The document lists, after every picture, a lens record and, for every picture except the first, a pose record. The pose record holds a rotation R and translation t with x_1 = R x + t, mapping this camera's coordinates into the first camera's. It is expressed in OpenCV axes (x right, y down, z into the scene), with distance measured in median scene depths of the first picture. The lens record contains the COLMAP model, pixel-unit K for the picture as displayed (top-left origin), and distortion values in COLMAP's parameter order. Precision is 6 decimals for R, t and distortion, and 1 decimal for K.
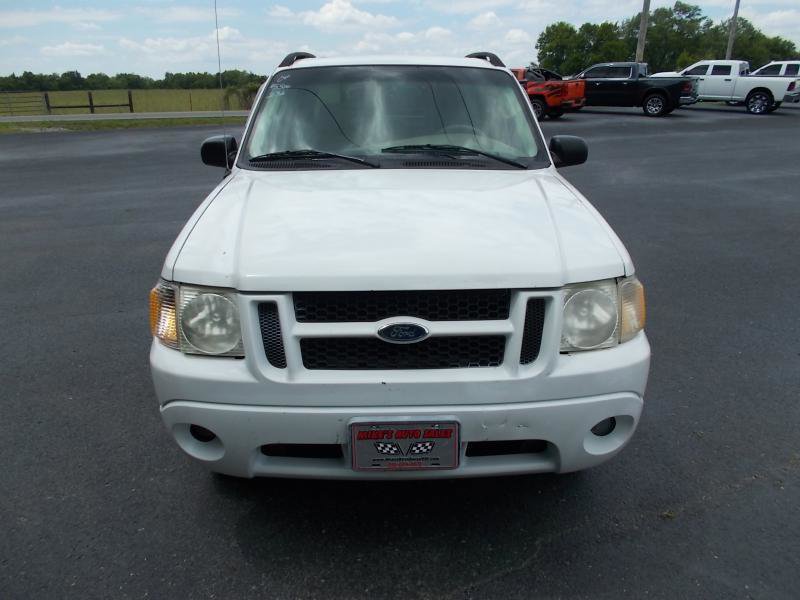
lens RADIAL K [[618.1, 0, 396.5], [0, 618.1, 297.9], [0, 0, 1]] dist [0.000271, -0.014909]
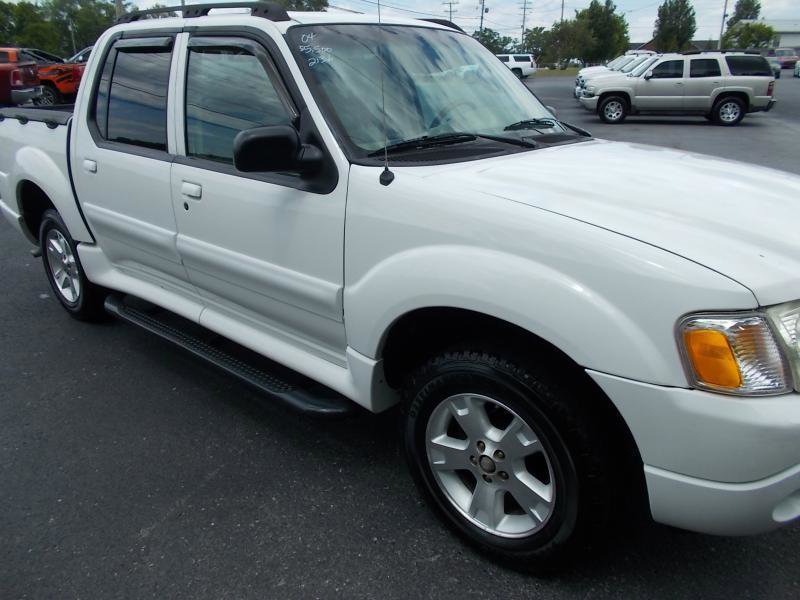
lens RADIAL K [[616.5, 0, 400.0], [0, 616.5, 300.0], [0, 0, 1]] dist [0.004281, -0.003274]
pose [[0.684906, -0.250430, 0.684243, -0.754585], [0.235205, 0.964796, 0.117678, -0.145052], [-0.689625, 0.080339, 0.719697, 0.511405]]
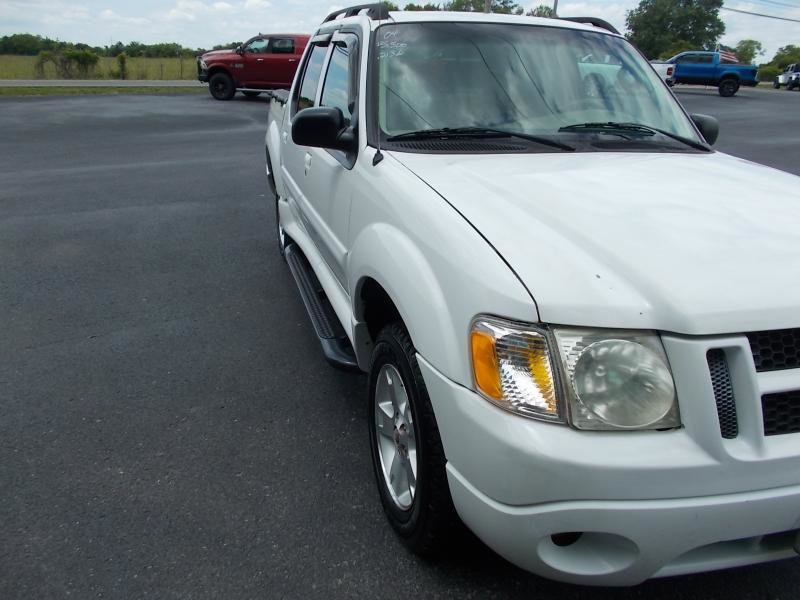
lens RADIAL K [[618.1, 0, 396.5], [0, 618.1, 297.9], [0, 0, 1]] dist [0.000271, -0.014909]
pose [[0.964688, -0.059502, 0.256585, -0.453330], [0.050862, 0.997897, 0.040185, -0.059343], [-0.258437, -0.025715, 0.965686, 0.260448]]
